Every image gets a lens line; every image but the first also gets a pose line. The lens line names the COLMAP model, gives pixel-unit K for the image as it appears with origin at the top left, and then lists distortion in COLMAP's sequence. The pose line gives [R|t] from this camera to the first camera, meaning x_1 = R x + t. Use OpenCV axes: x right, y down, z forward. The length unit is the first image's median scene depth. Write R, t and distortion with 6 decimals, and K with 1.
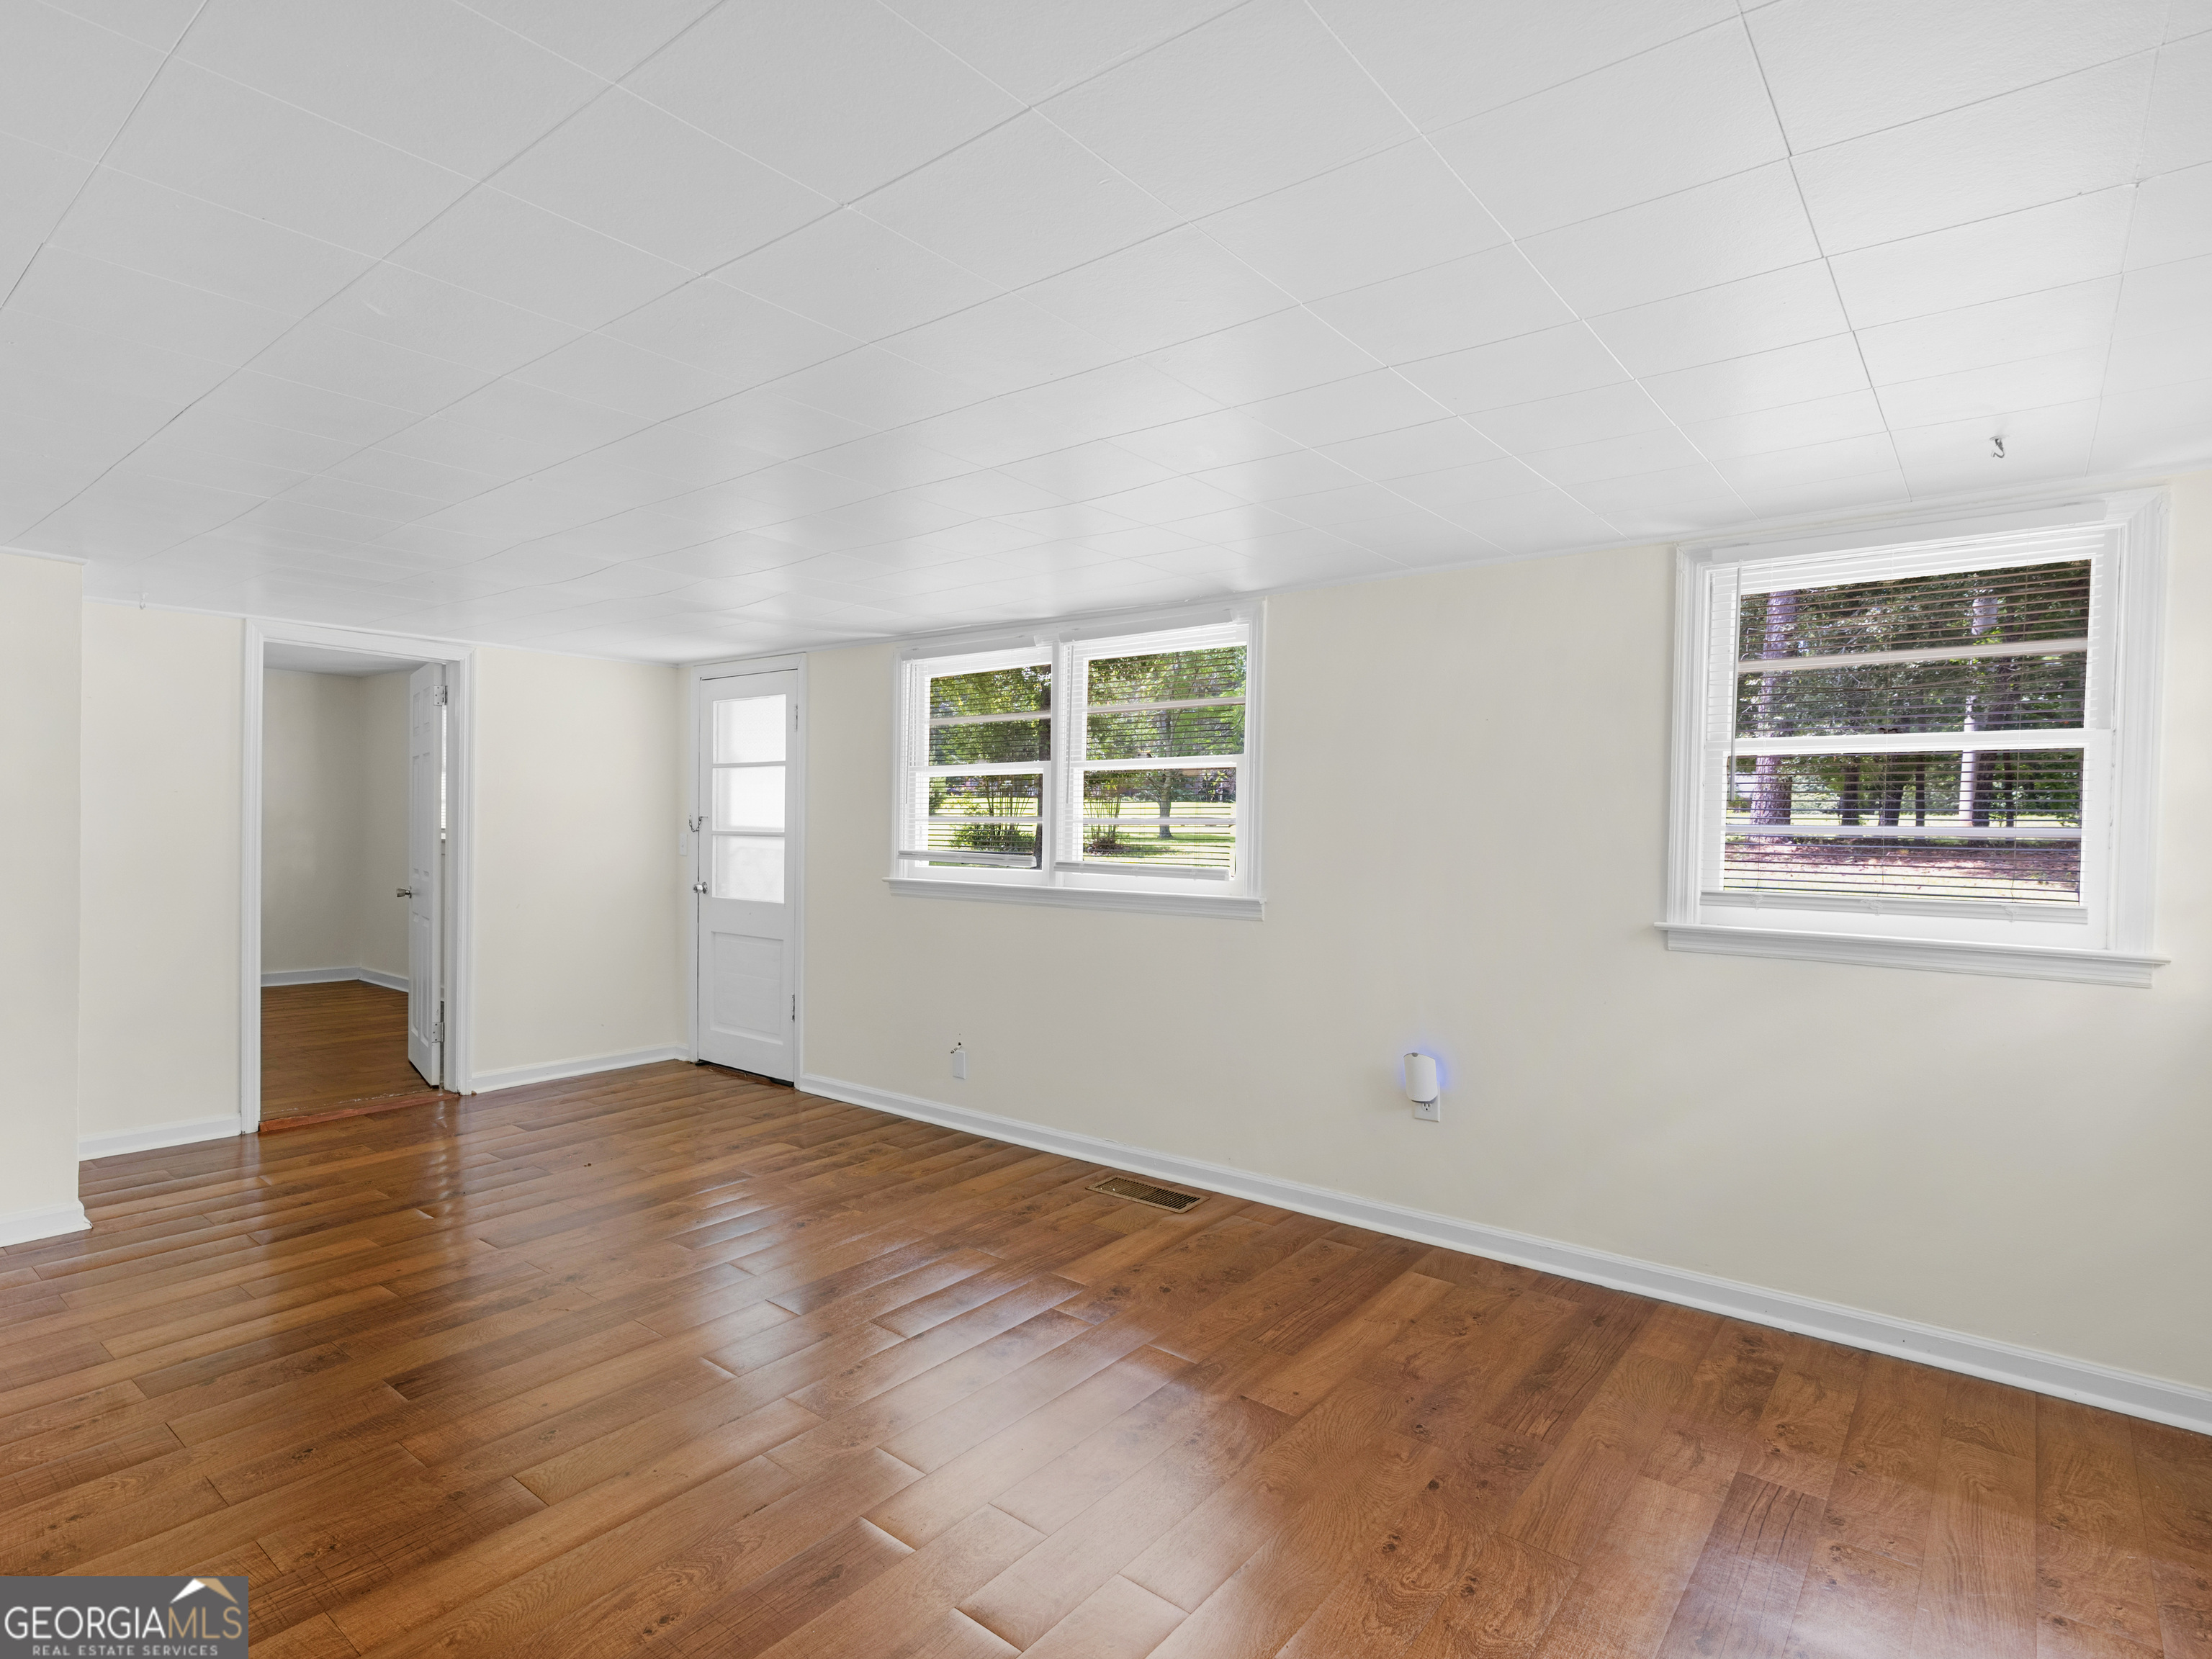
lens RADIAL K [[1133.2, 0, 1111.2], [0, 1133.2, 854.1], [0, 0, 1]] dist [0.000236, 0.000483]
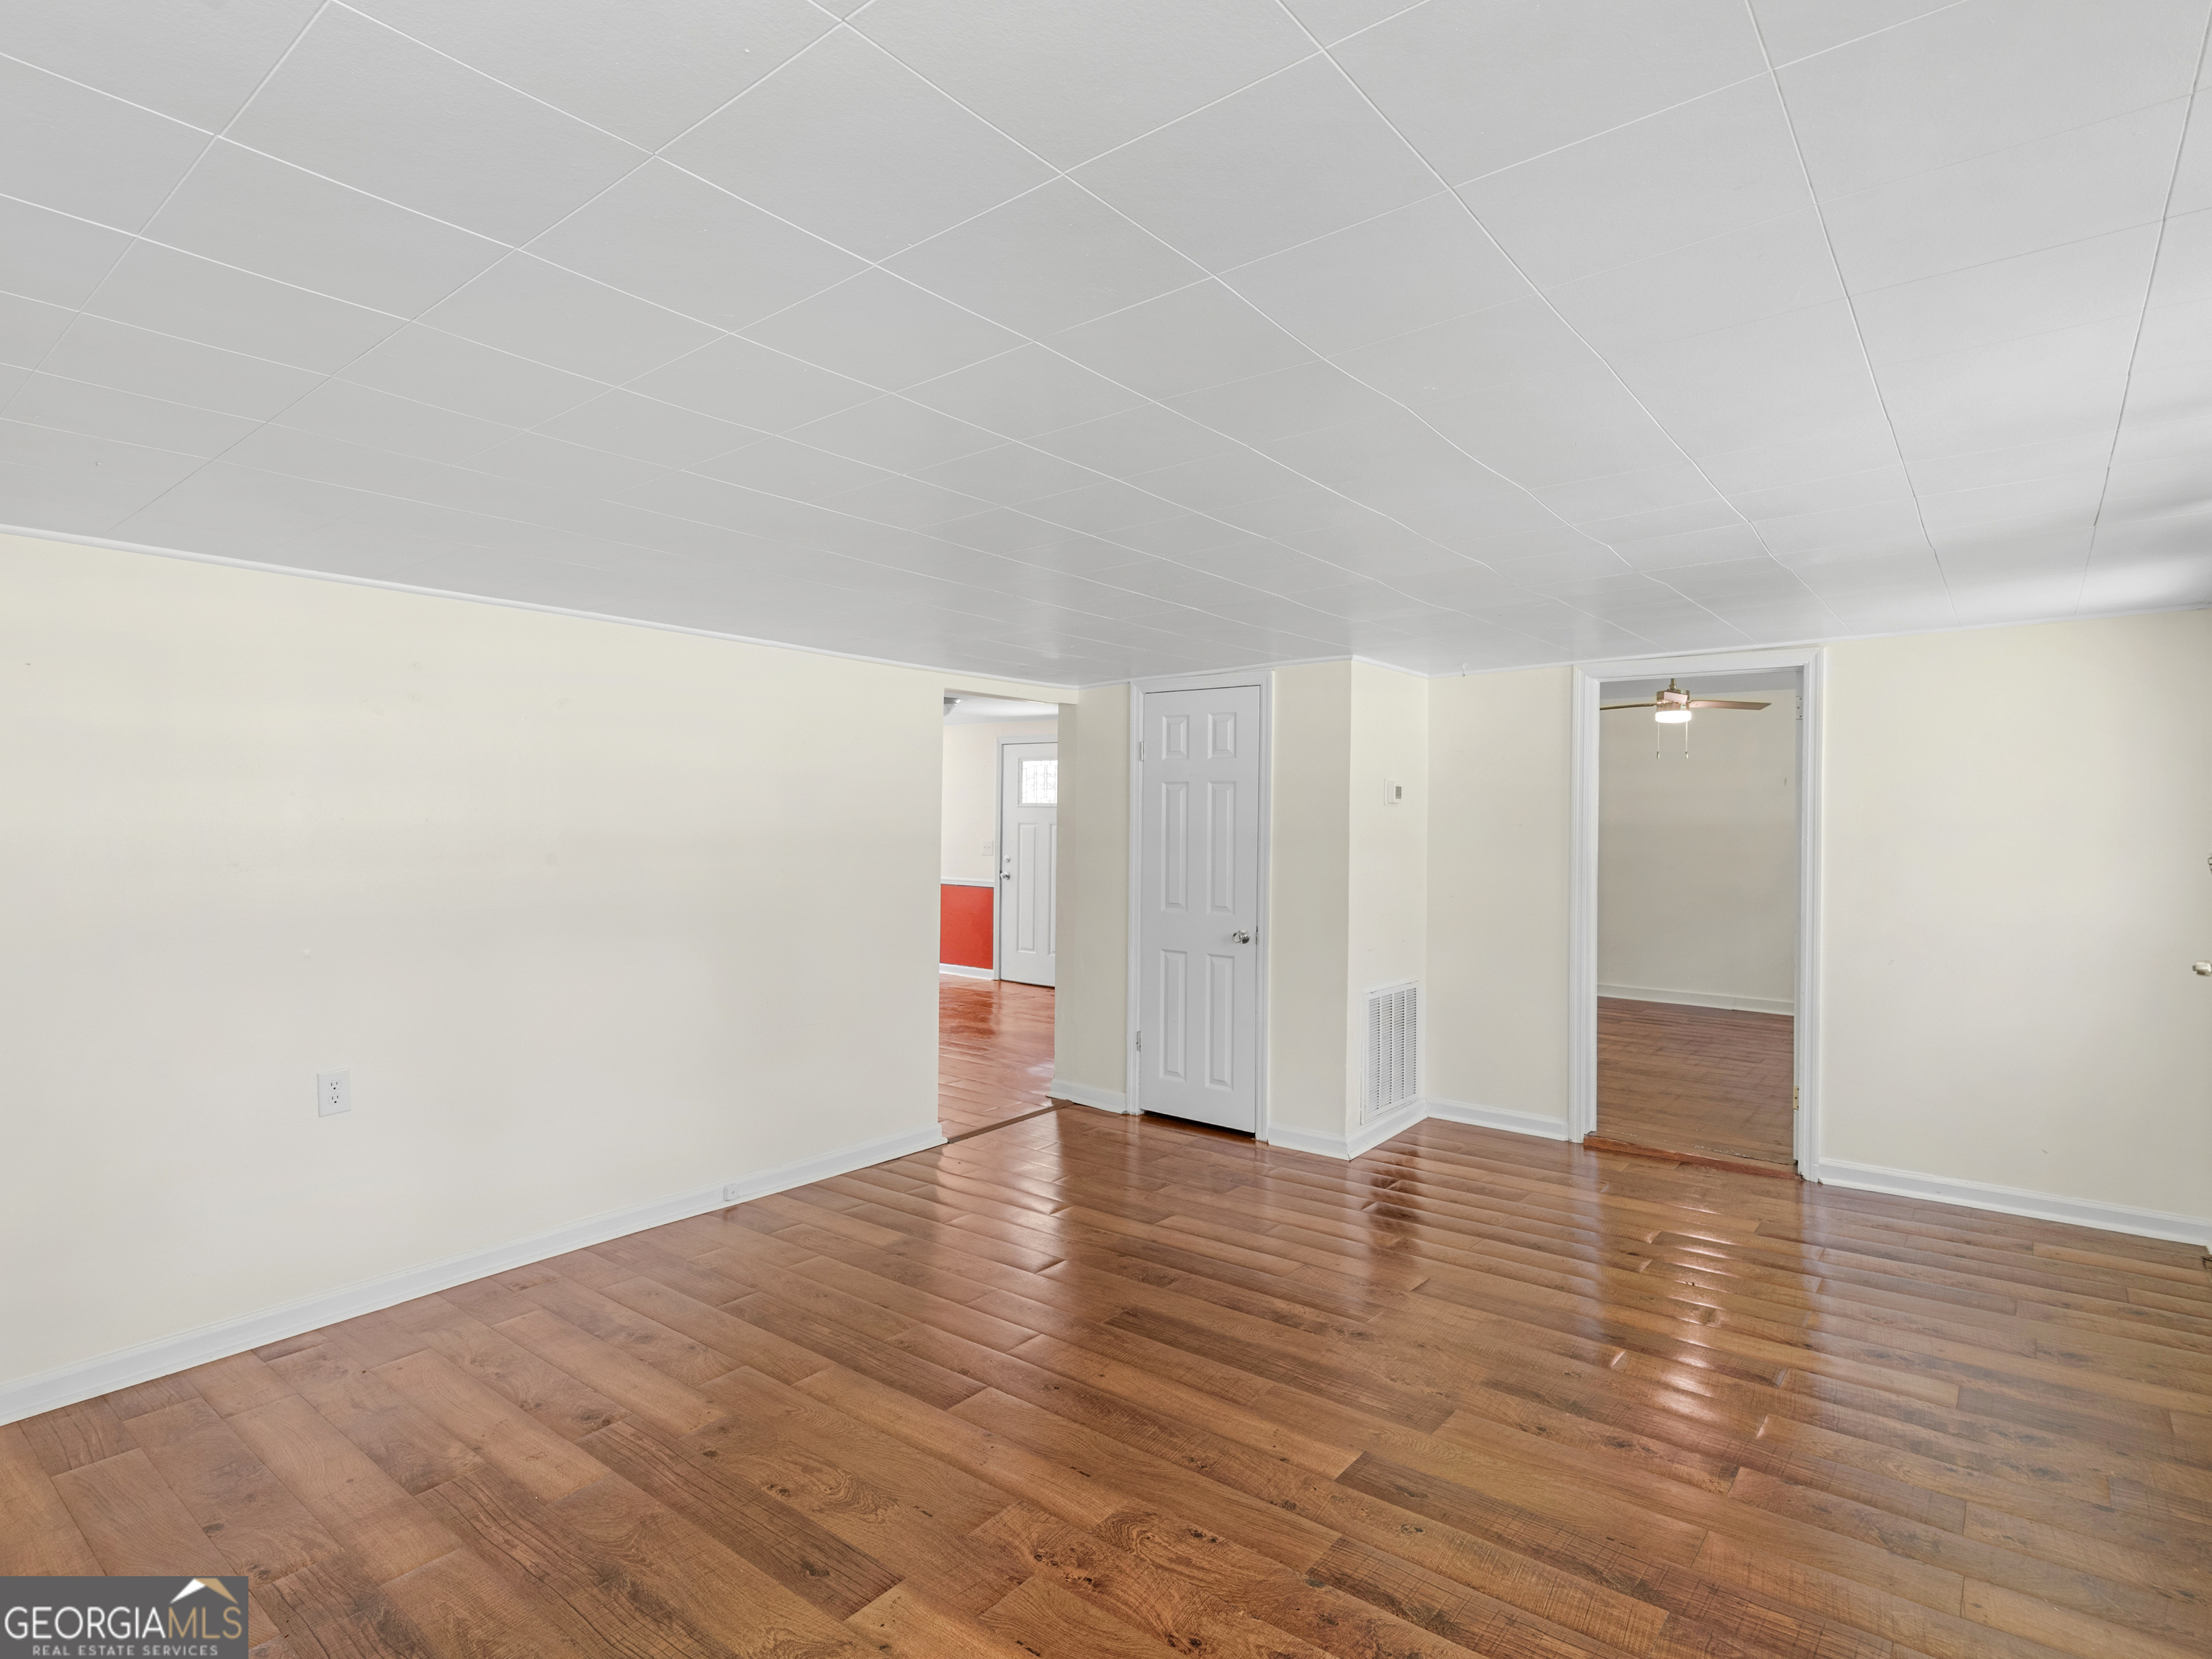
lens RADIAL K [[1133.2, 0, 1053.0], [0, 1133.2, 833.3], [0, 0, 1]] dist [0.000236, 0.000483]
pose [[-0.038969, -0.011617, -0.999173, 0.353529], [-0.030520, 0.999480, -0.010430, -0.024969], [0.998774, 0.030088, -0.039303, 0.534597]]
